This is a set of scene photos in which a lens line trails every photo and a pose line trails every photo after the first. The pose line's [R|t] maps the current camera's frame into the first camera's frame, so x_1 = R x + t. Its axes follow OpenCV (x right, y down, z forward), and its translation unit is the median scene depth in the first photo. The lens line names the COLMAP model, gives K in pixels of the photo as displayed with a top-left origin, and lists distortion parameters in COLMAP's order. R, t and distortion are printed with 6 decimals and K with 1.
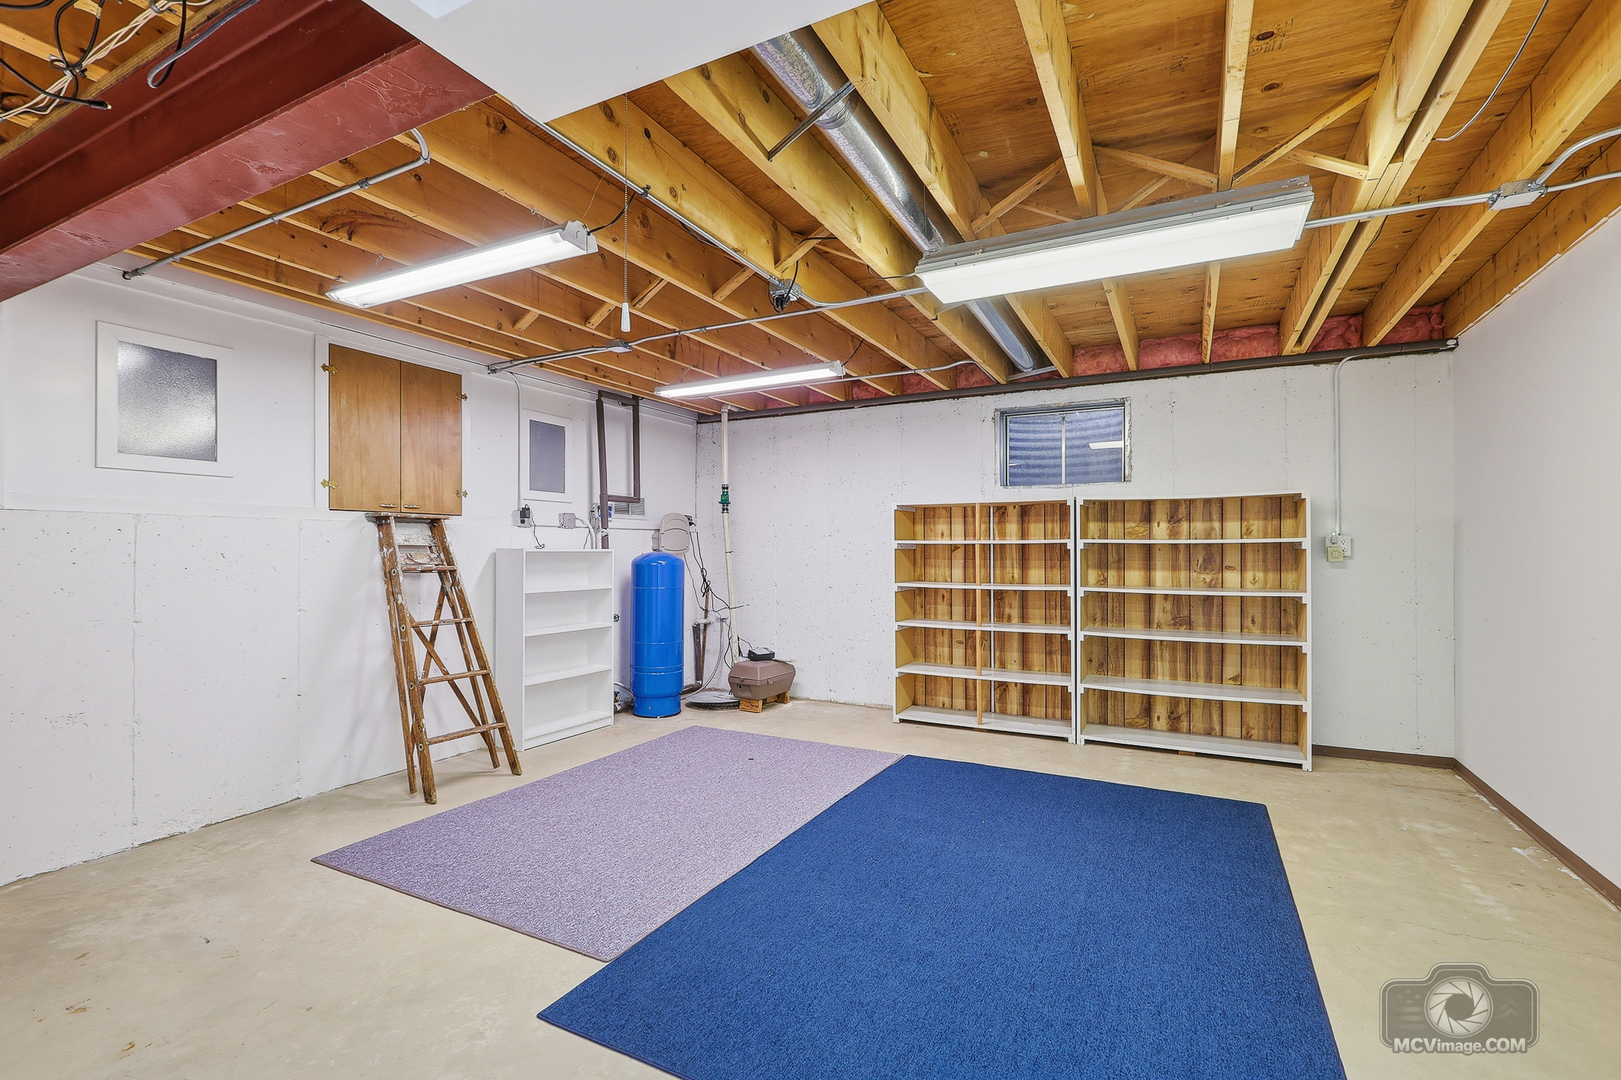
lens RADIAL K [[724.6, 0, 813.3], [0, 724.6, 548.4], [0, 0, 1]] dist [-0.003837, 0.002191]
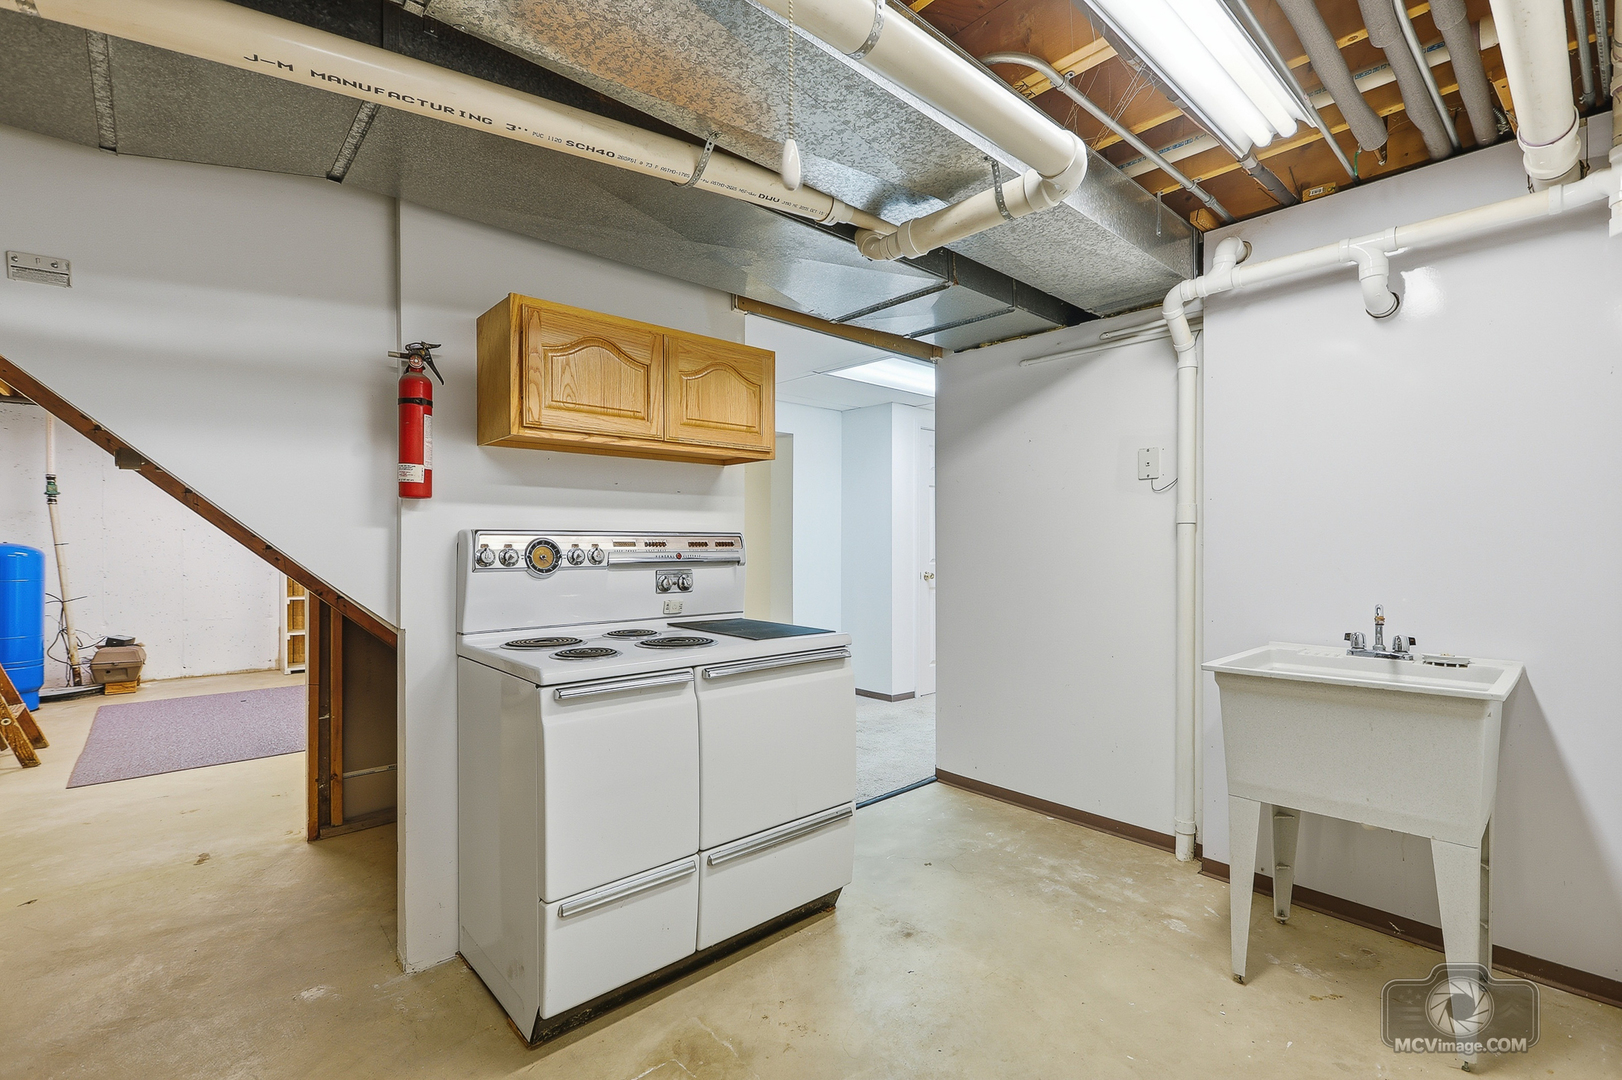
lens RADIAL K [[725.1, 0, 812.6], [0, 725.1, 544.7], [0, 0, 1]] dist [-0.003837, 0.002191]
pose [[0.355169, 0.003611, 0.934795, -0.700743], [-0.004547, 0.999987, -0.002136, 0.003464], [-0.934791, -0.003492, 0.355181, -0.322374]]
